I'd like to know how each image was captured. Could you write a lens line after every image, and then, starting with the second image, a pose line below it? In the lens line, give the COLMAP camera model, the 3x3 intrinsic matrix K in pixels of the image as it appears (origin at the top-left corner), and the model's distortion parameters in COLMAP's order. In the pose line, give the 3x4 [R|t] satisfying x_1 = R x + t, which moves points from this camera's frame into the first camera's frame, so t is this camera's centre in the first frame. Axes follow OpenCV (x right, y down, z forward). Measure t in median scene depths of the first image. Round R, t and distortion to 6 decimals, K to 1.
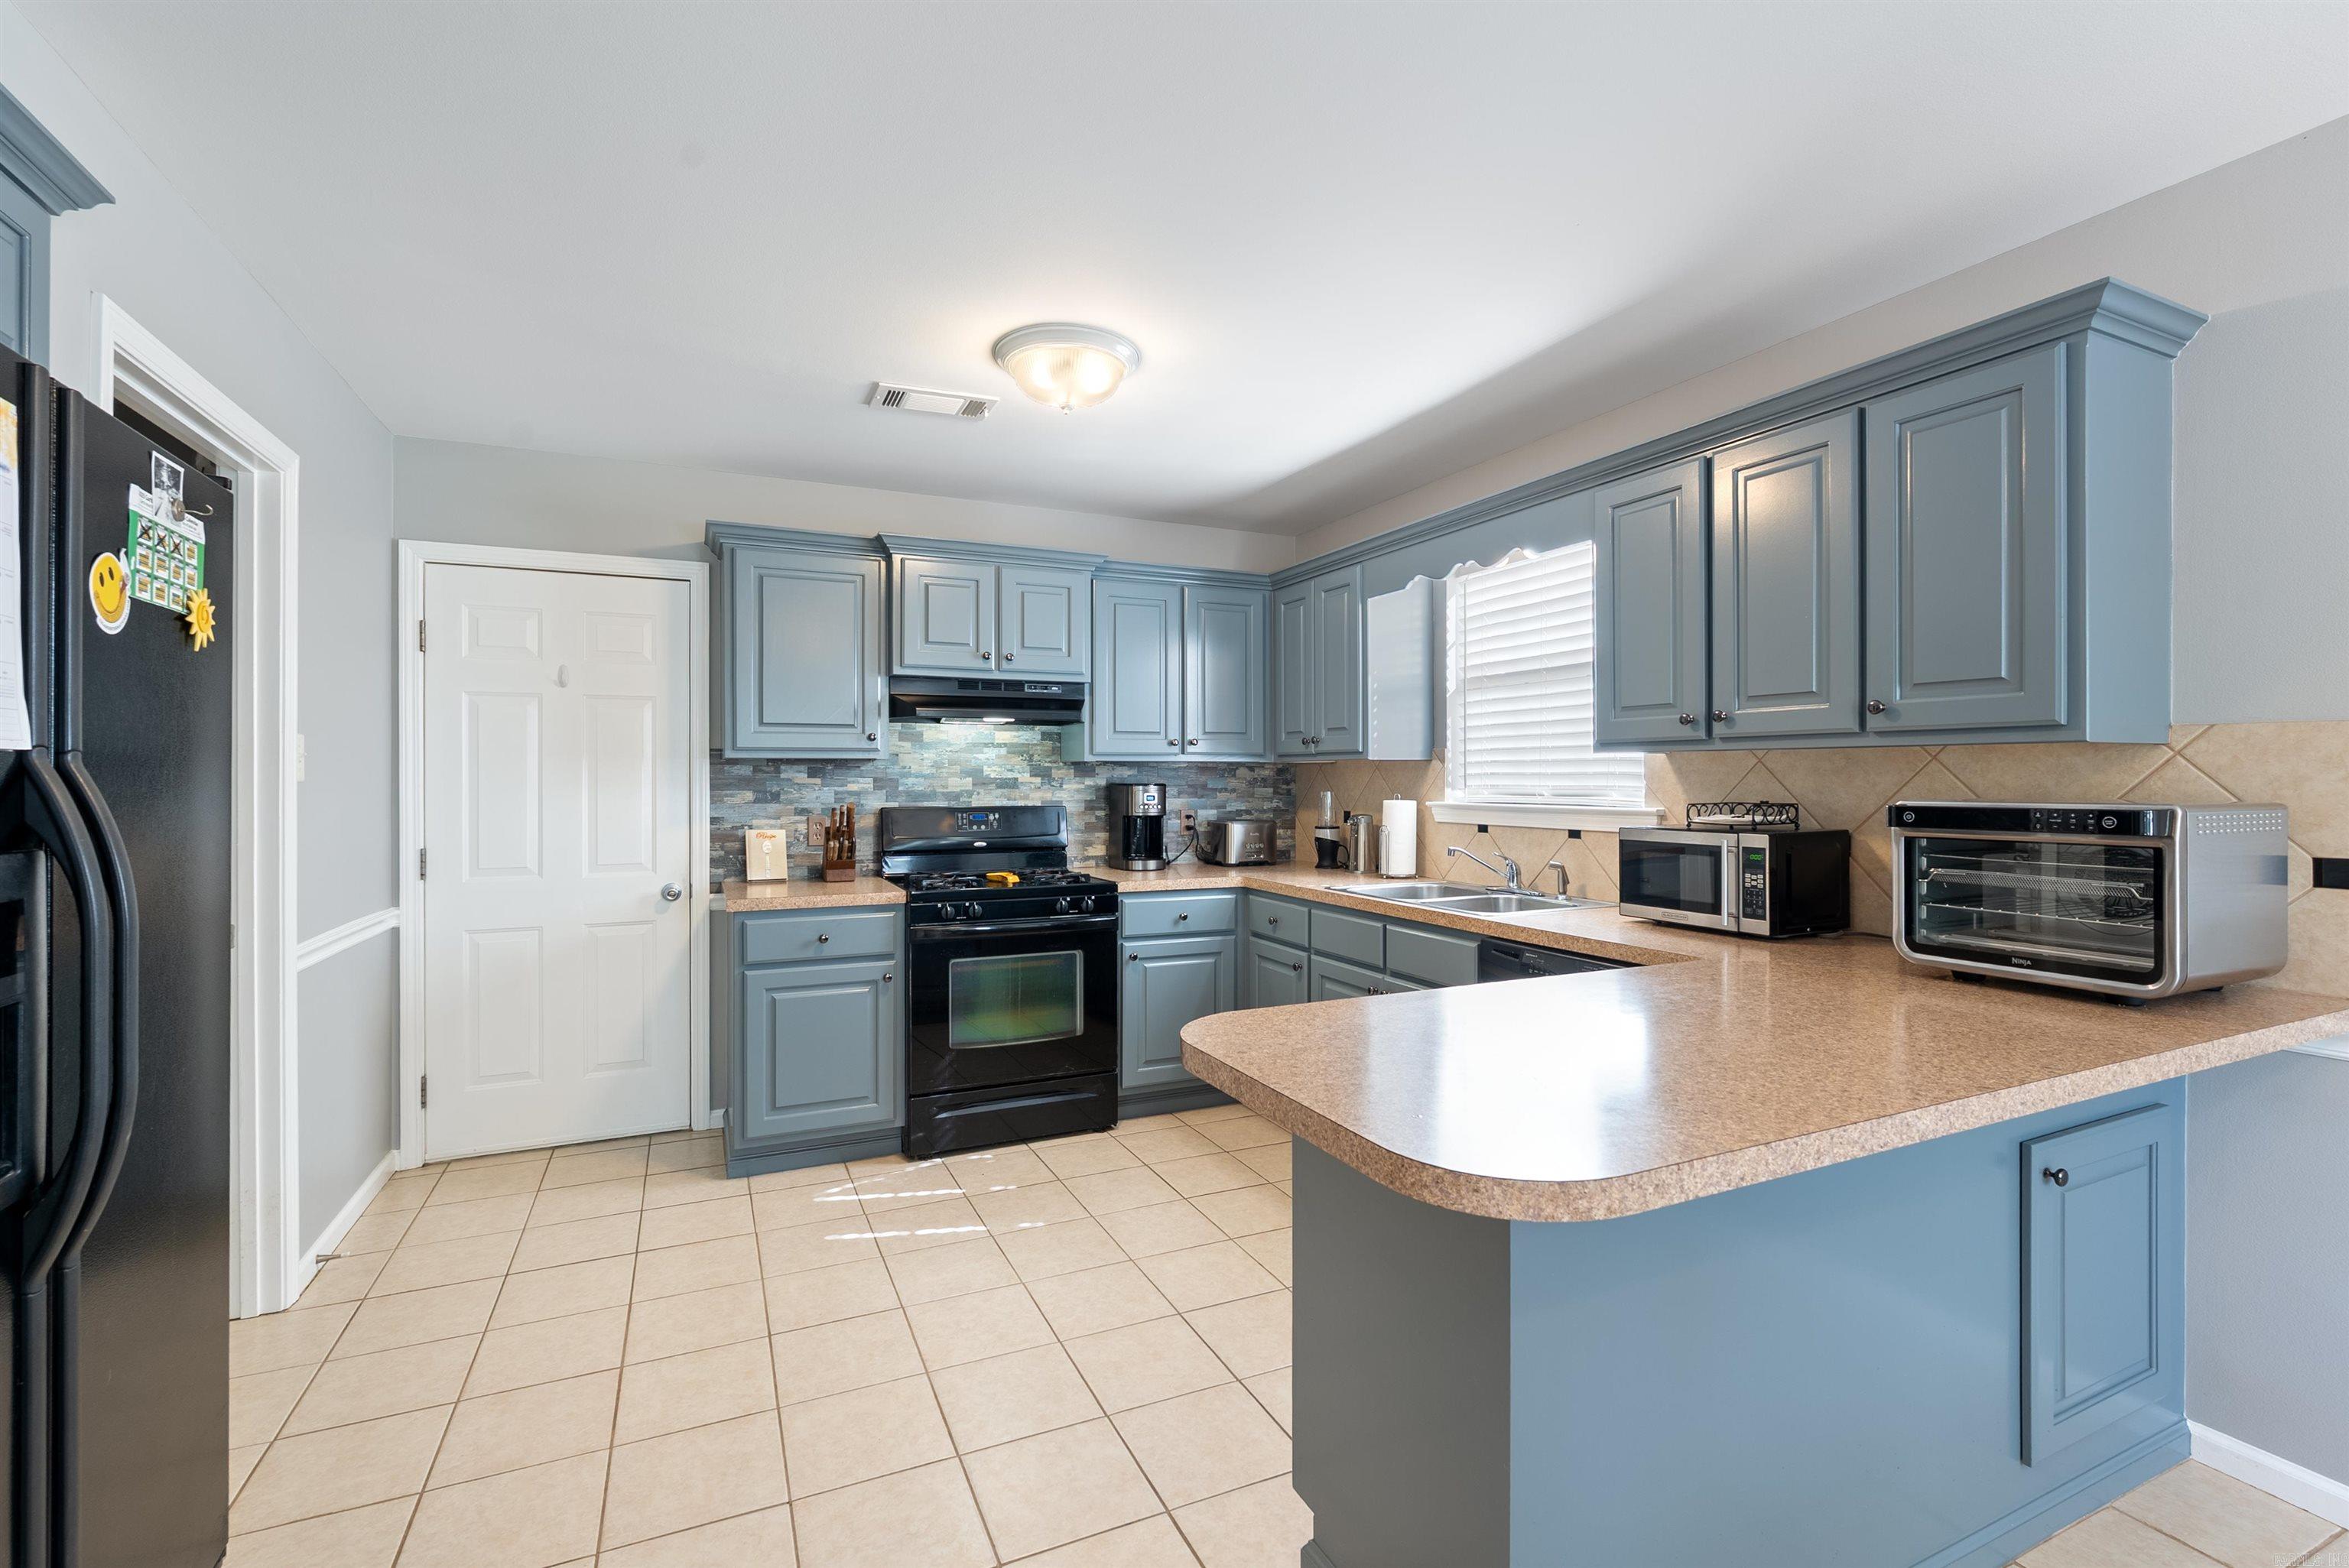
lens RADIAL K [[1047.7, 0, 1176.7], [0, 1047.7, 779.2], [0, 0, 1]] dist [-0.003682, 0.000504]
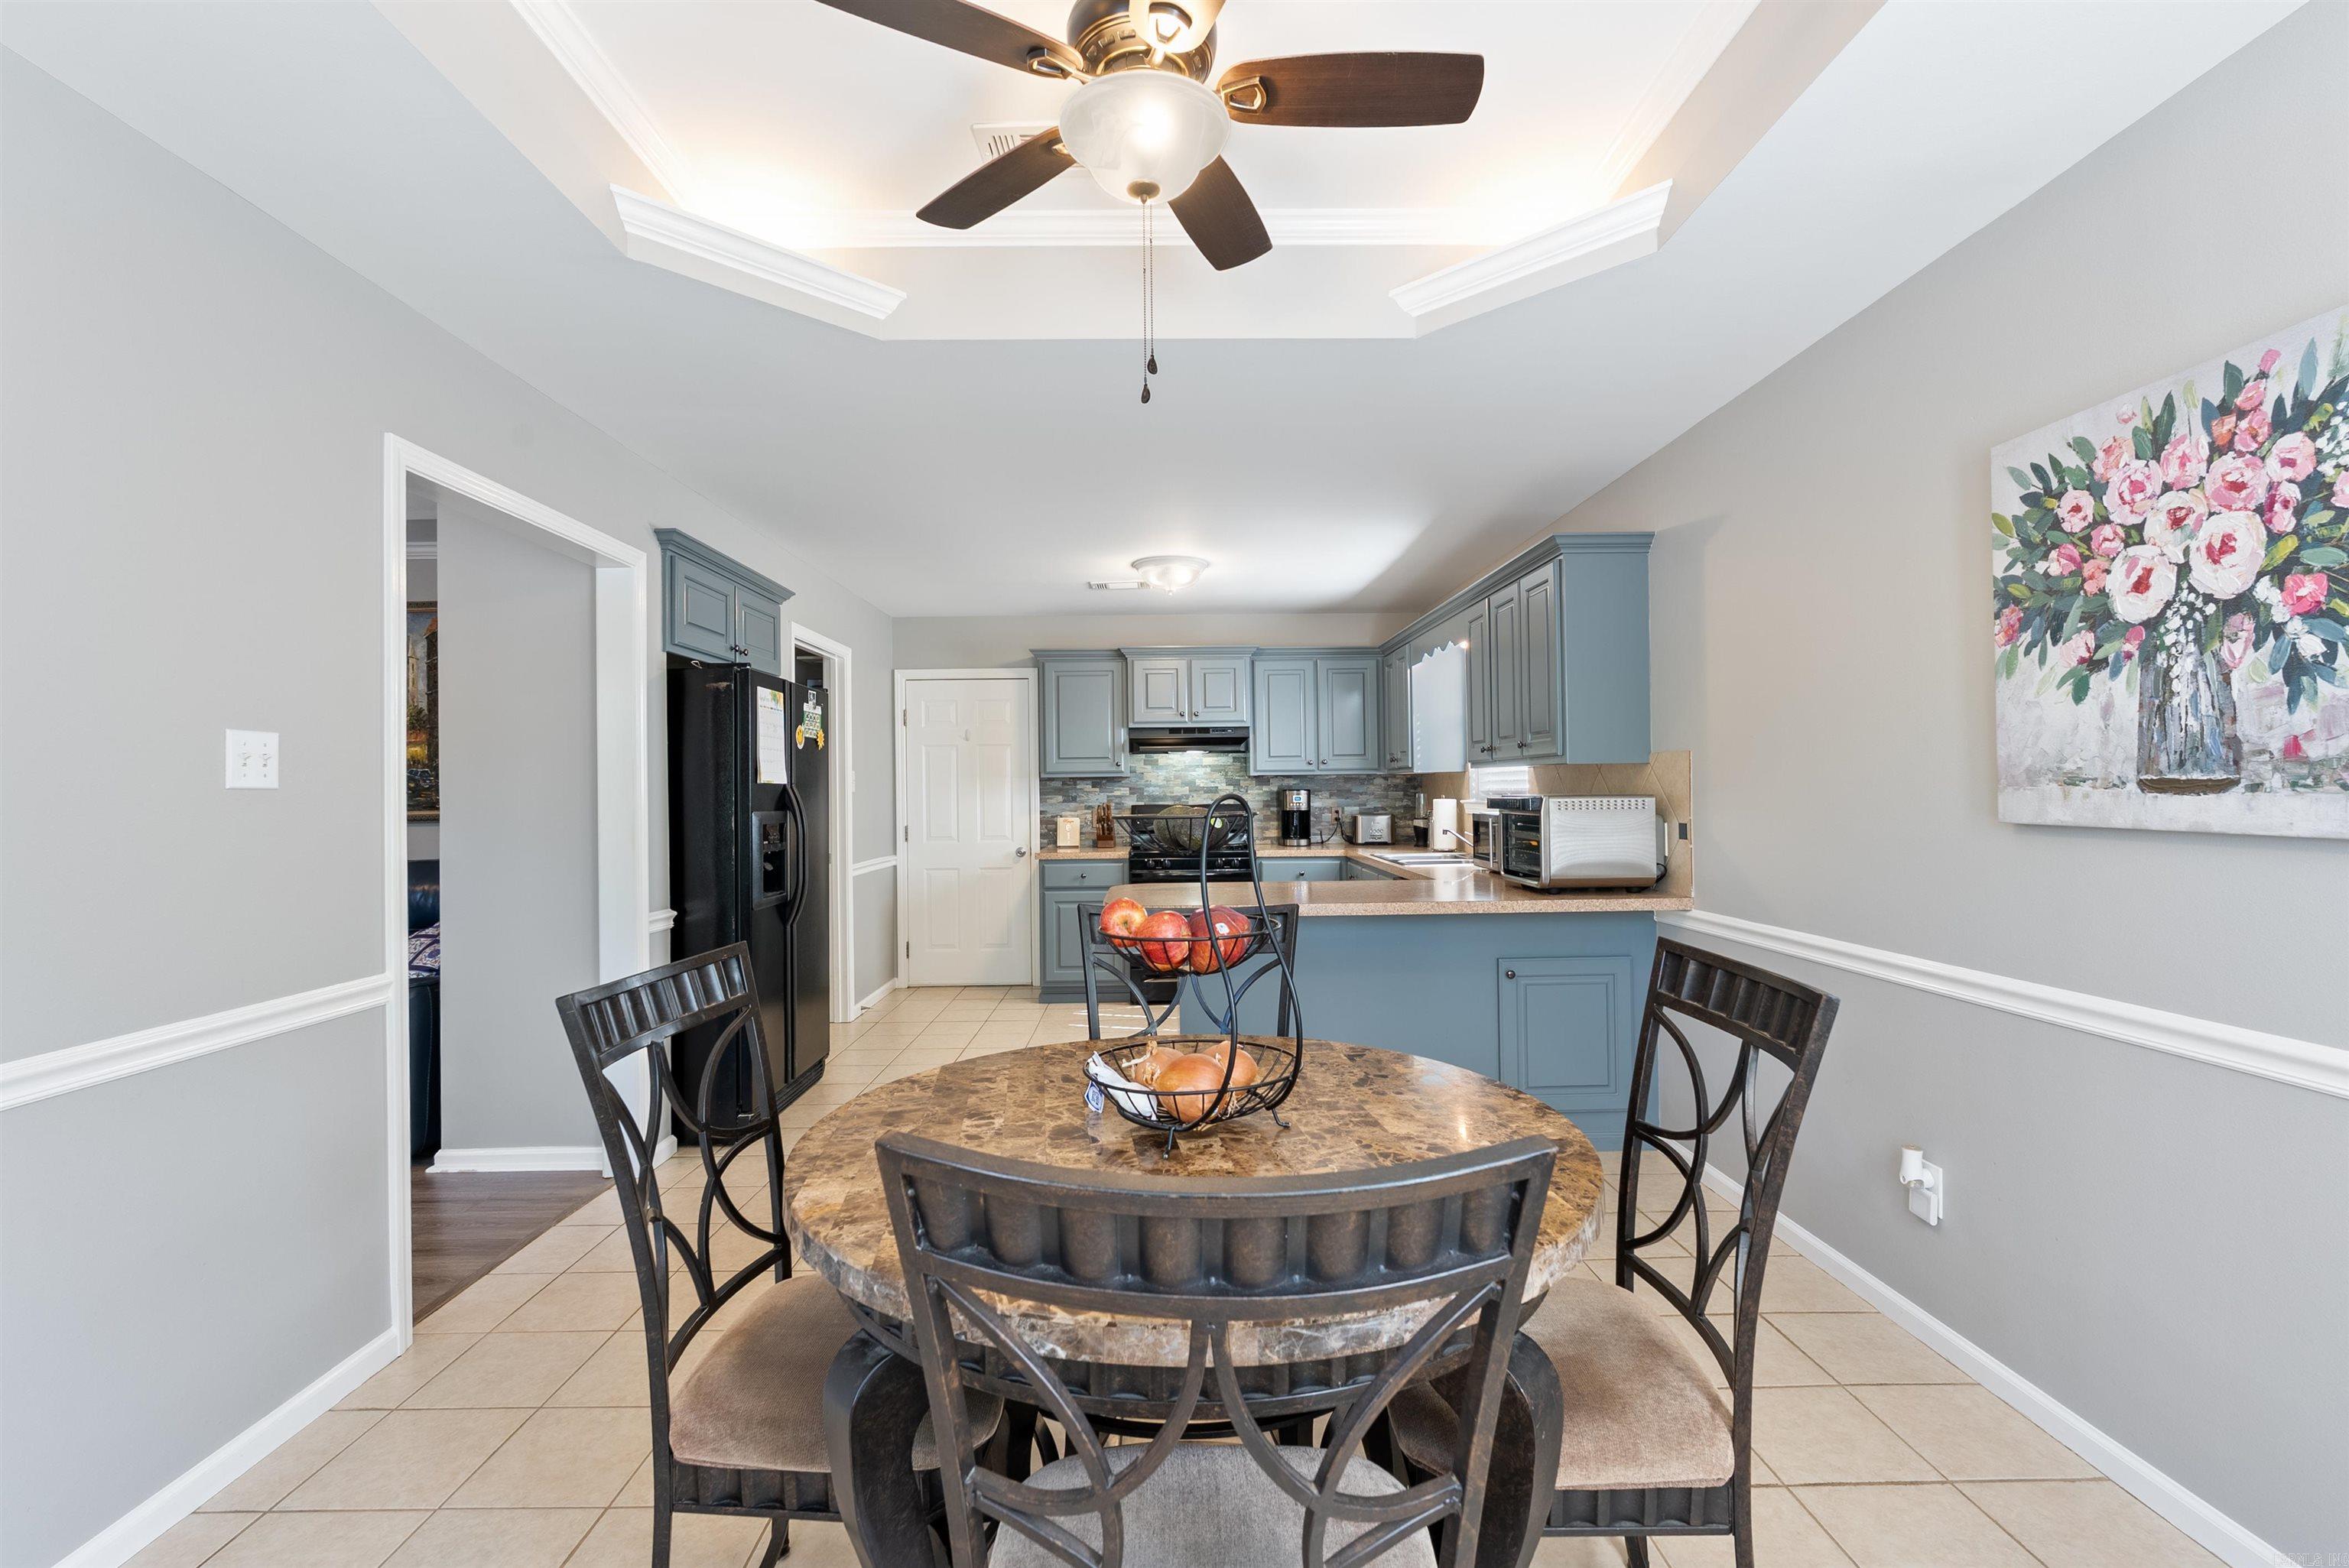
lens RADIAL K [[1047.7, 0, 1173.9], [0, 1047.7, 782.0], [0, 0, 1]] dist [-0.003682, 0.000504]
pose [[0.913653, -0.012080, -0.406316, 0.486529], [0.010736, 0.999927, -0.005586, 0.000100], [0.406354, 0.000742, 0.913715, -0.535437]]
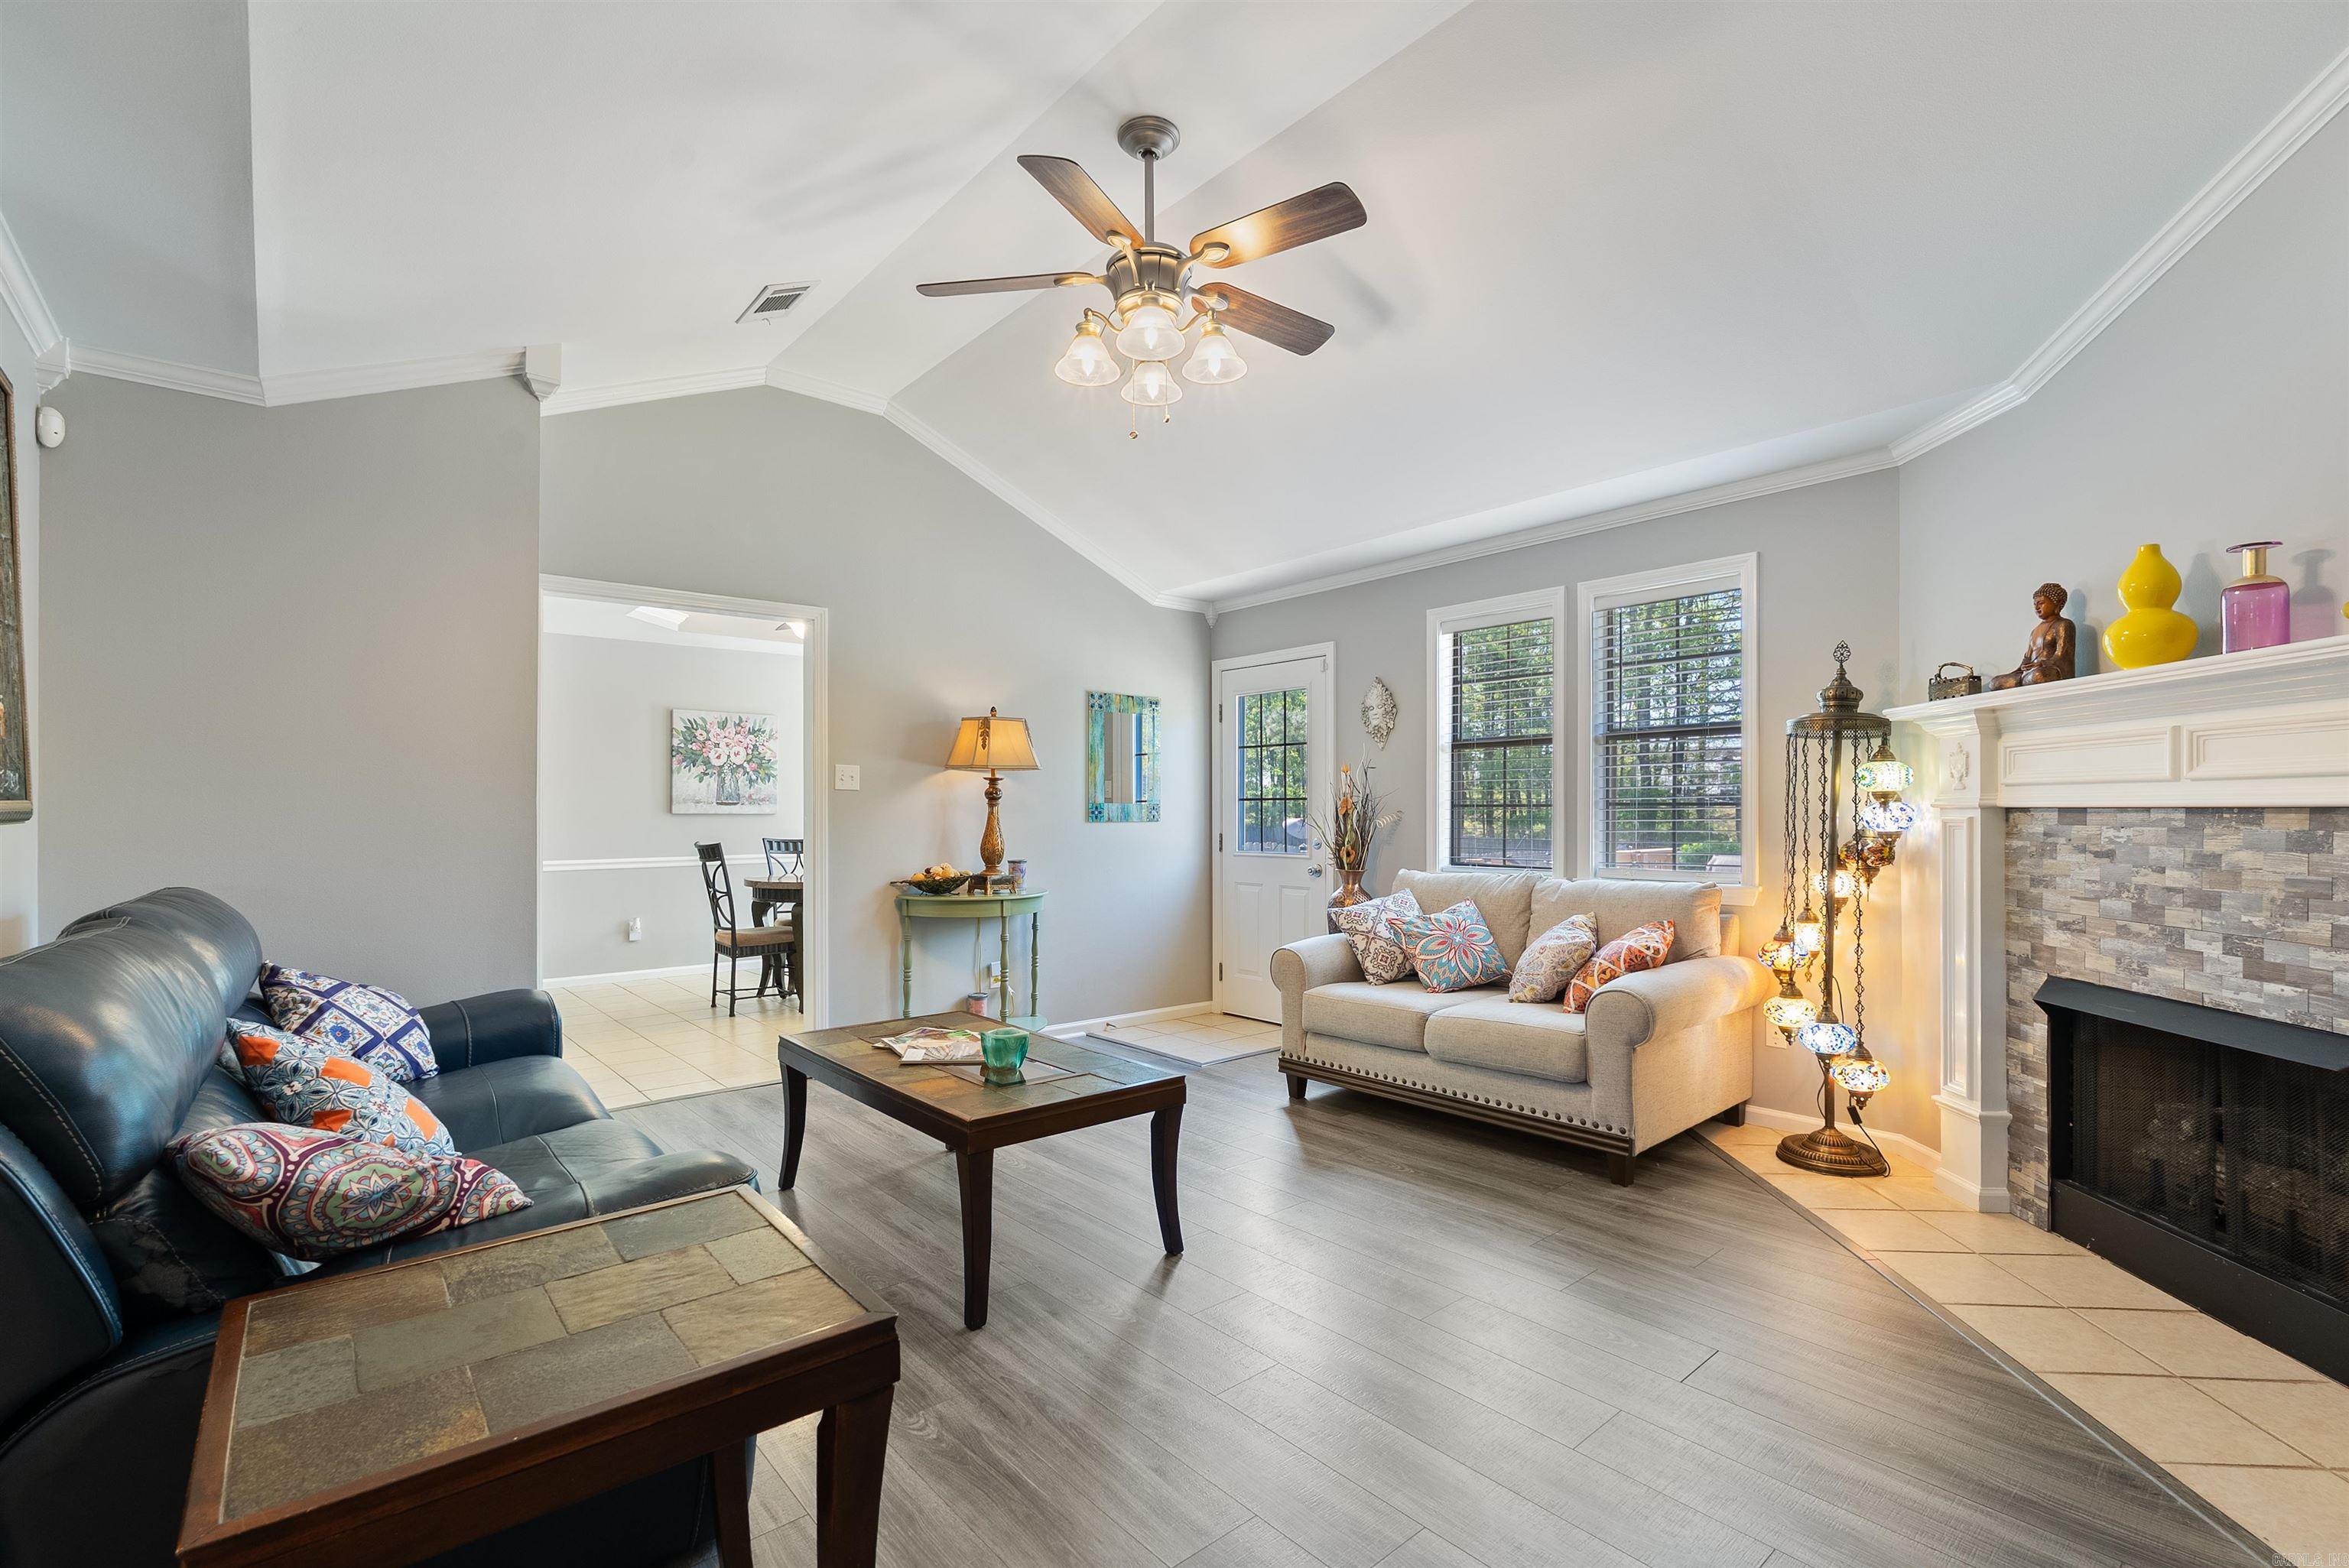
lens RADIAL K [[1047.7, 0, 1172.6], [0, 1047.7, 801.7], [0, 0, 1]] dist [-0.003682, 0.000504]
pose [[-0.276179, 0.010812, 0.961045, -1.381170], [0.002748, 0.999942, -0.010460, 0.022544], [-0.961102, -0.000248, -0.276193, -0.239257]]
